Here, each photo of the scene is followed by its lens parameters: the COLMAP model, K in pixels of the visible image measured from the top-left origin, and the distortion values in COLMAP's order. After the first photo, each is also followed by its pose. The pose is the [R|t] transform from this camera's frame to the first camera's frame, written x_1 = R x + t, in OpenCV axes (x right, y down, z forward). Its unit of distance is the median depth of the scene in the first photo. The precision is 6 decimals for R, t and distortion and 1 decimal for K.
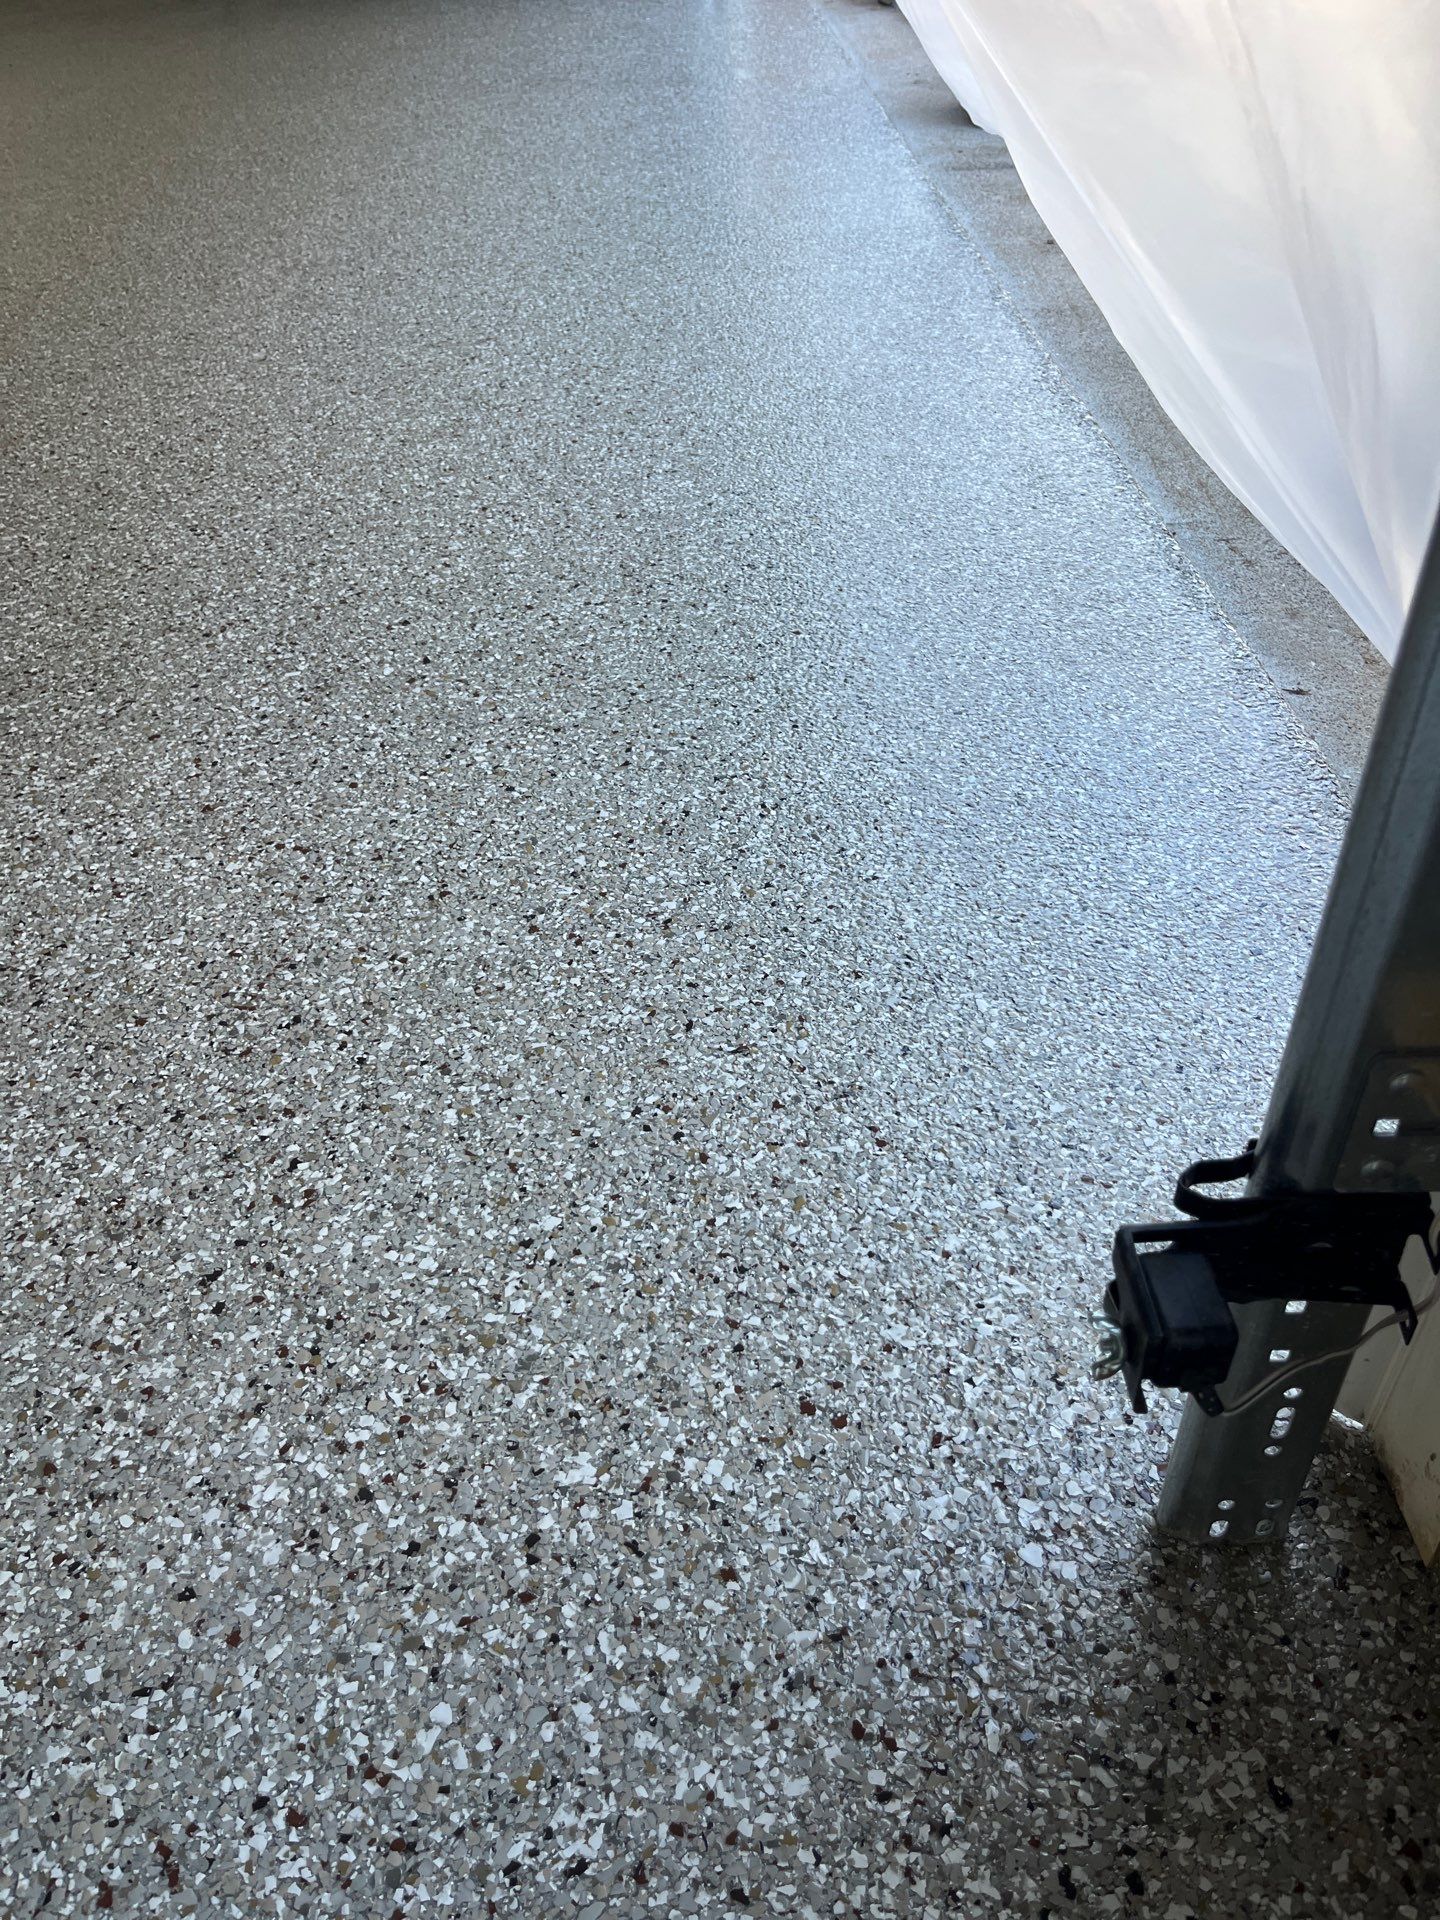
lens RADIAL K [[1379.9, 0, 720.0], [0, 1379.9, 960.0], [0, 0, 1]] dist [0.049694, -0.071382]
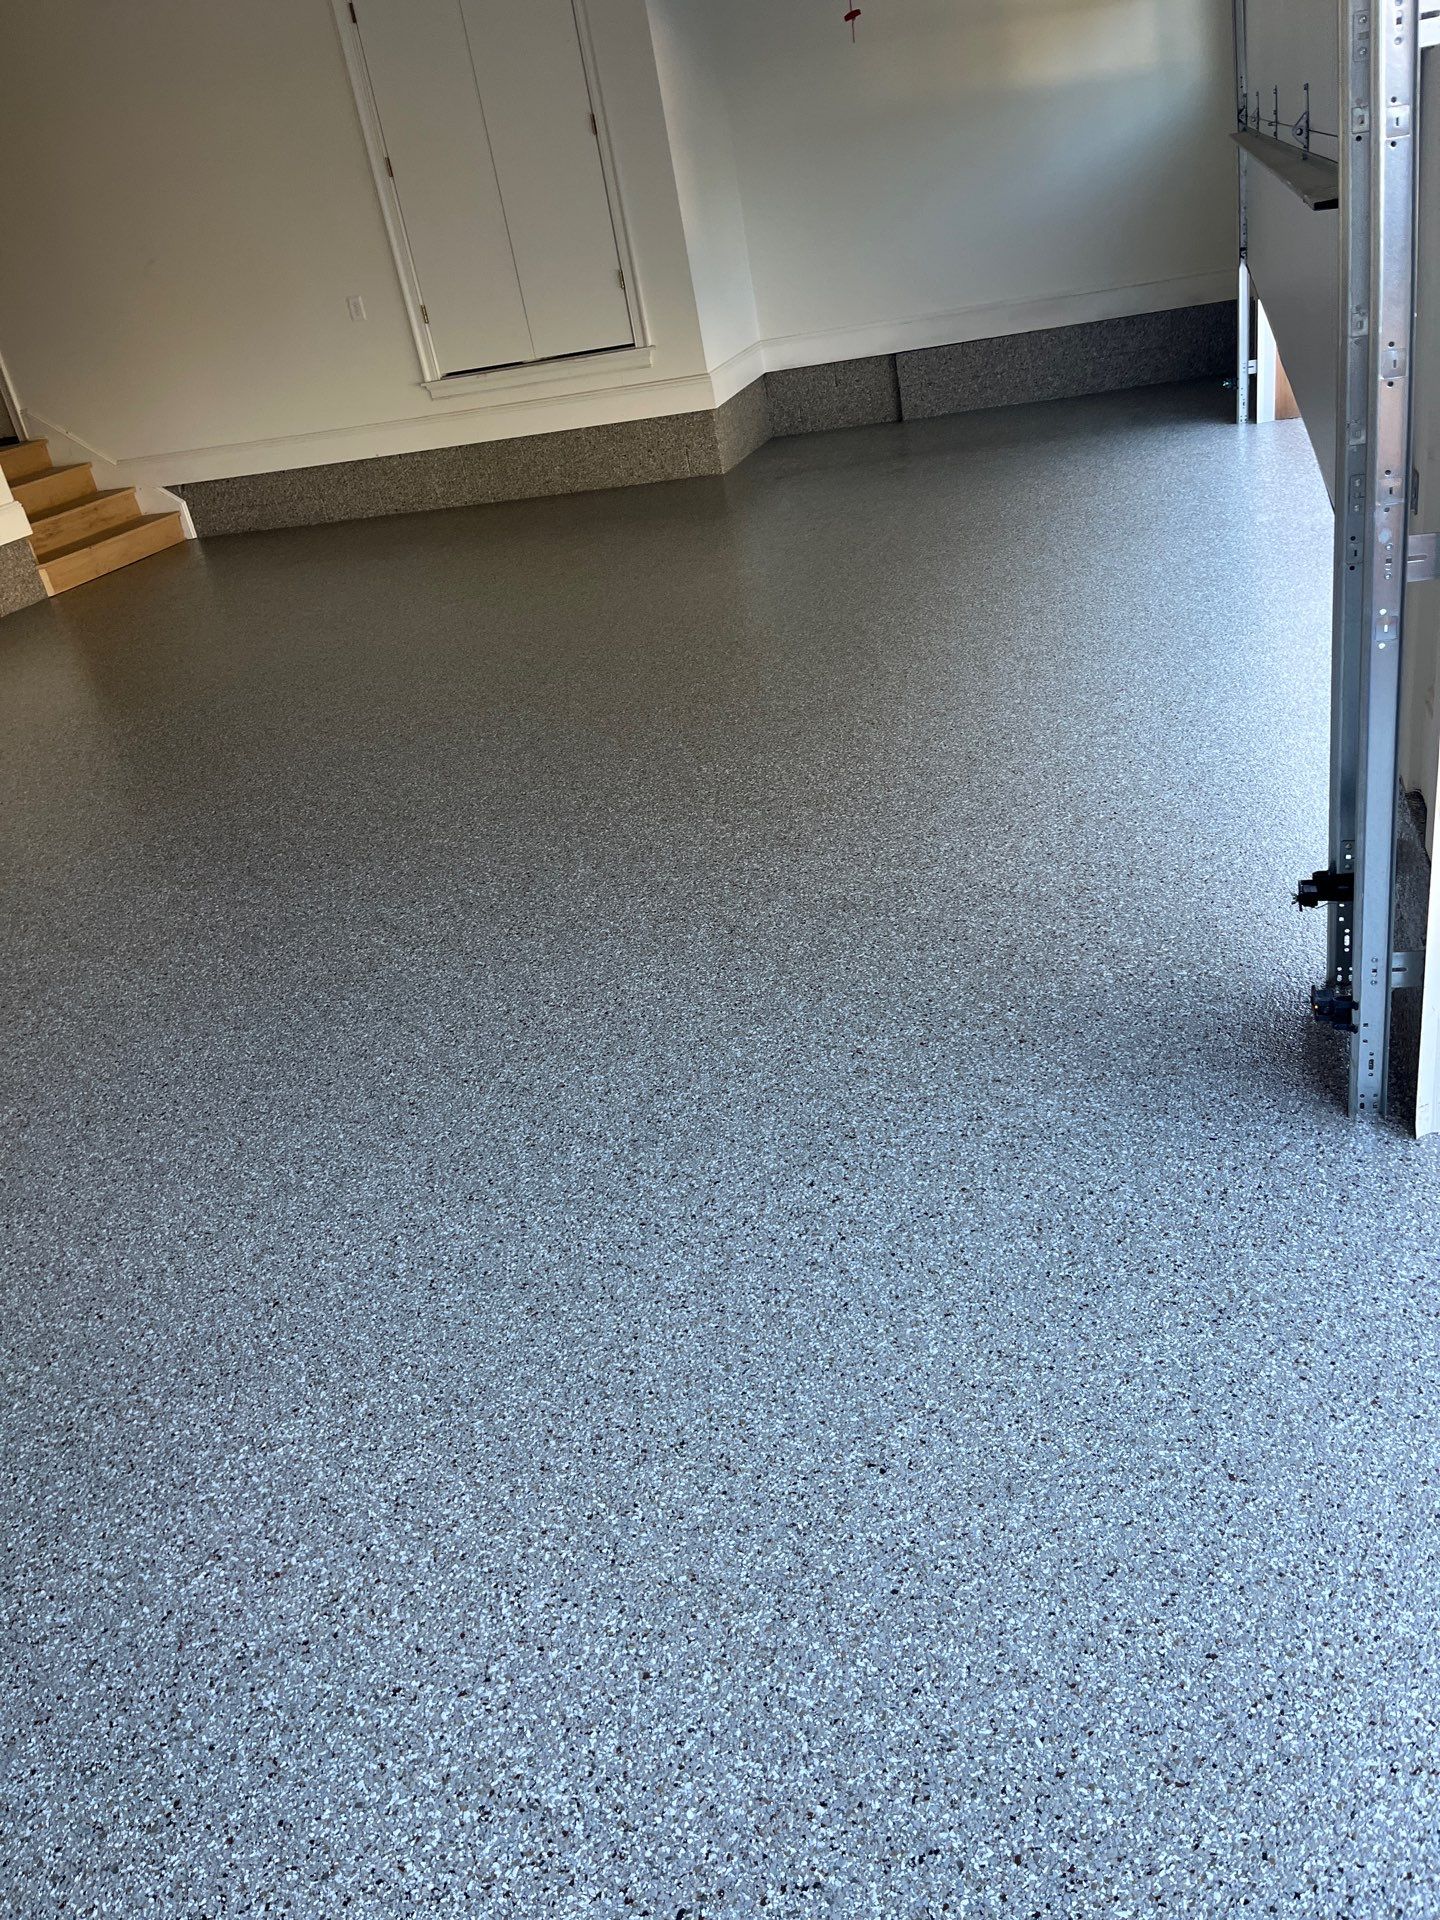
lens RADIAL K [[1379.9, 0, 720.0], [0, 1379.9, 960.0], [0, 0, 1]] dist [0.049694, -0.071382]
pose [[0.936506, 0.033689, -0.349029, 0.030095], [-0.096798, 0.981534, -0.164986, 0.680203], [0.337025, 0.188296, 0.922474, -1.987449]]
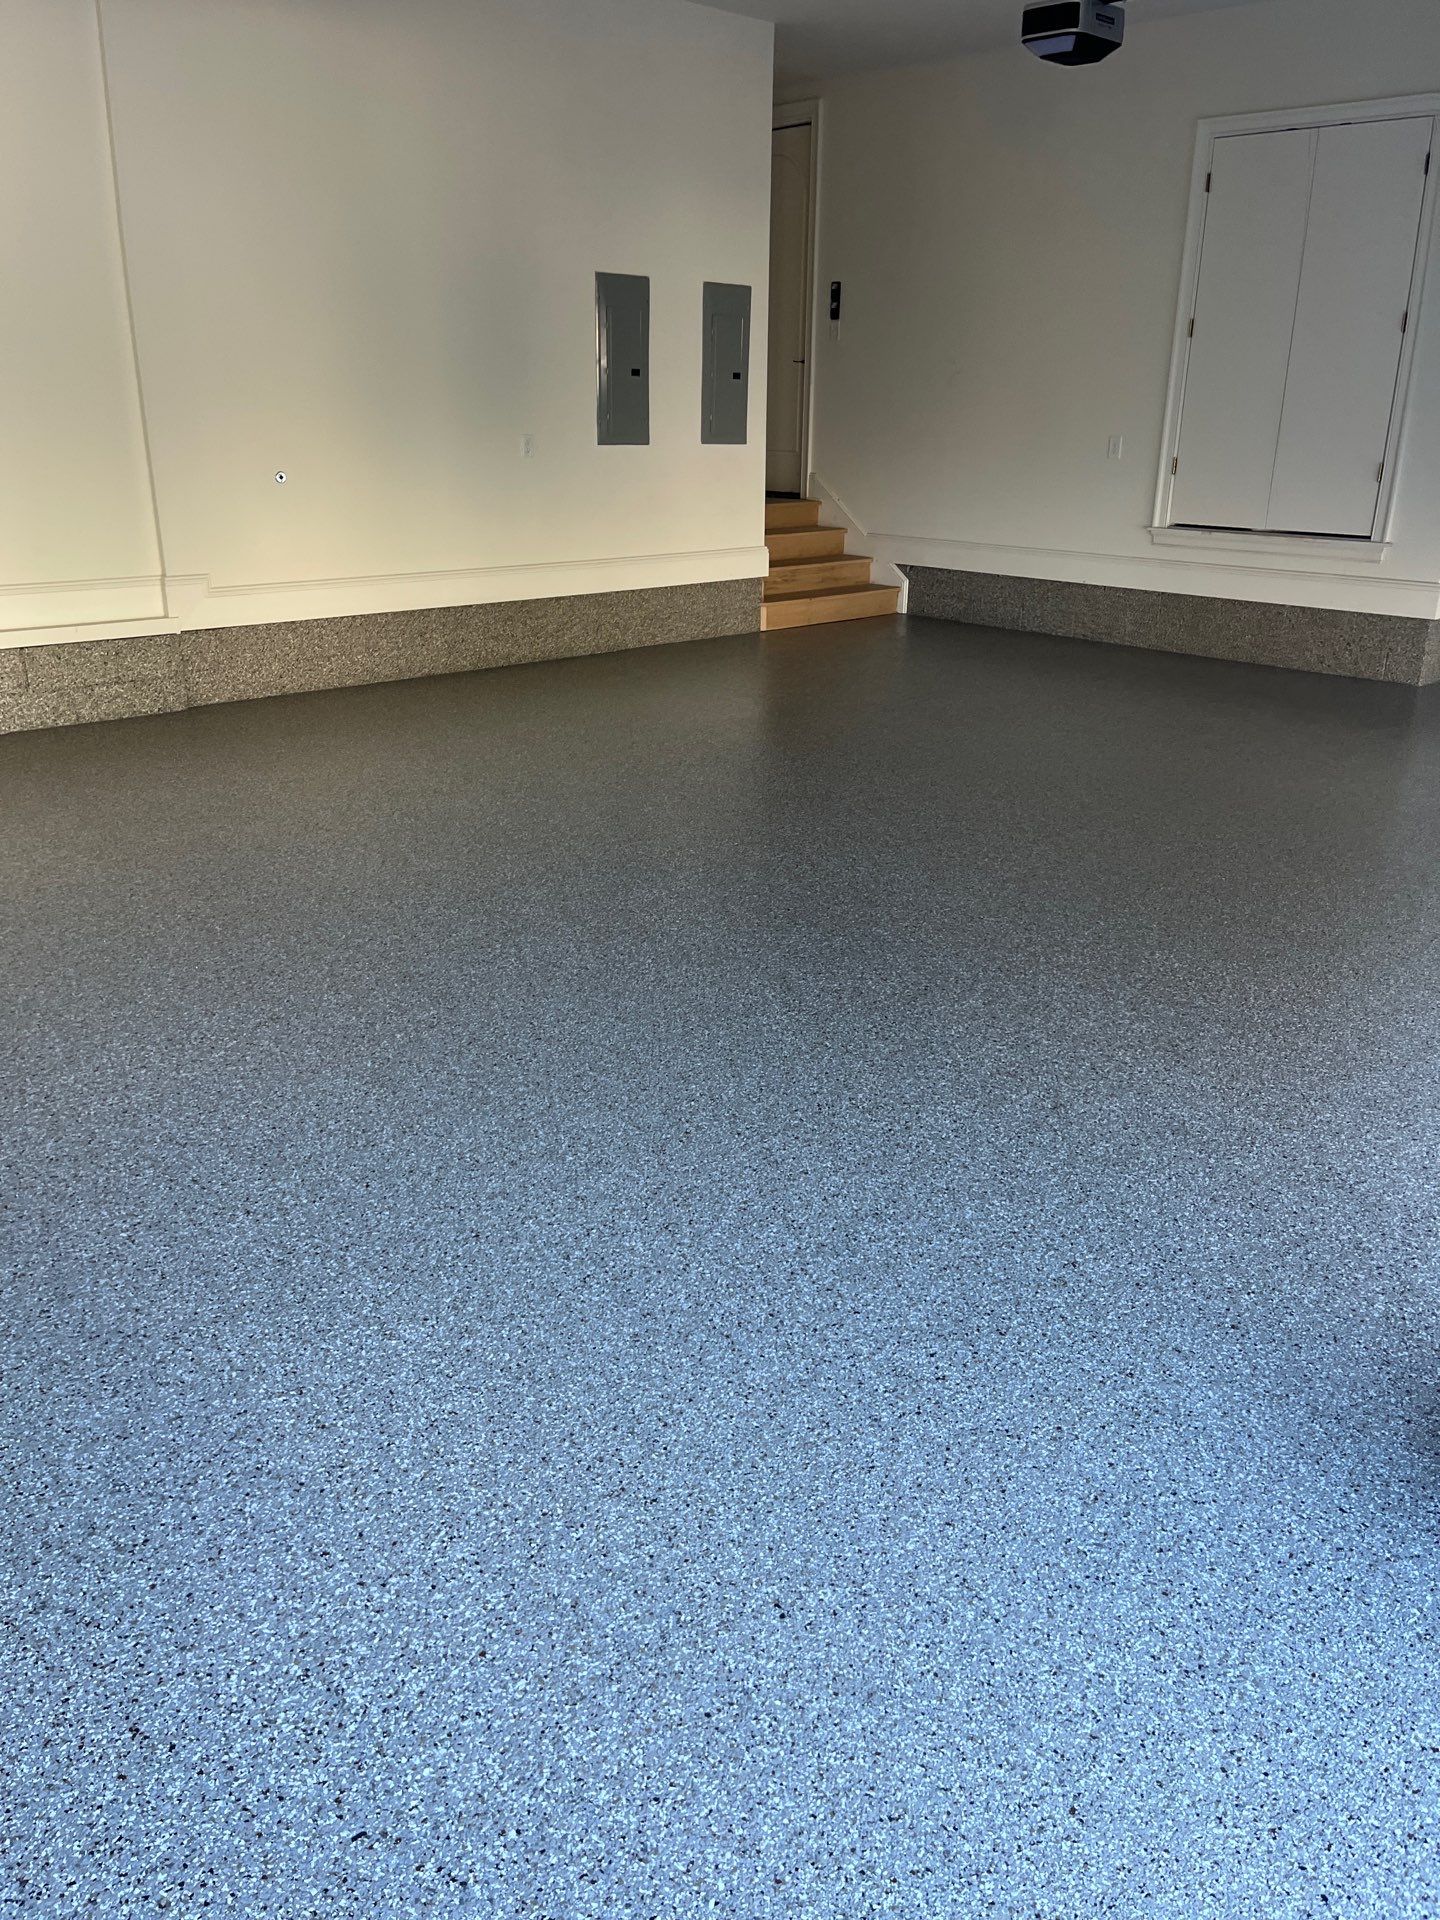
lens RADIAL K [[1388.3, 0, 720.0], [0, 1388.3, 960.0], [0, 0, 1]] dist [0.041823, -0.068718]
pose [[0.645767, 0.303964, -0.700422, 0.623441], [-0.514822, 0.850789, -0.105431, 0.505541], [0.563865, 0.428677, 0.705899, -1.832412]]
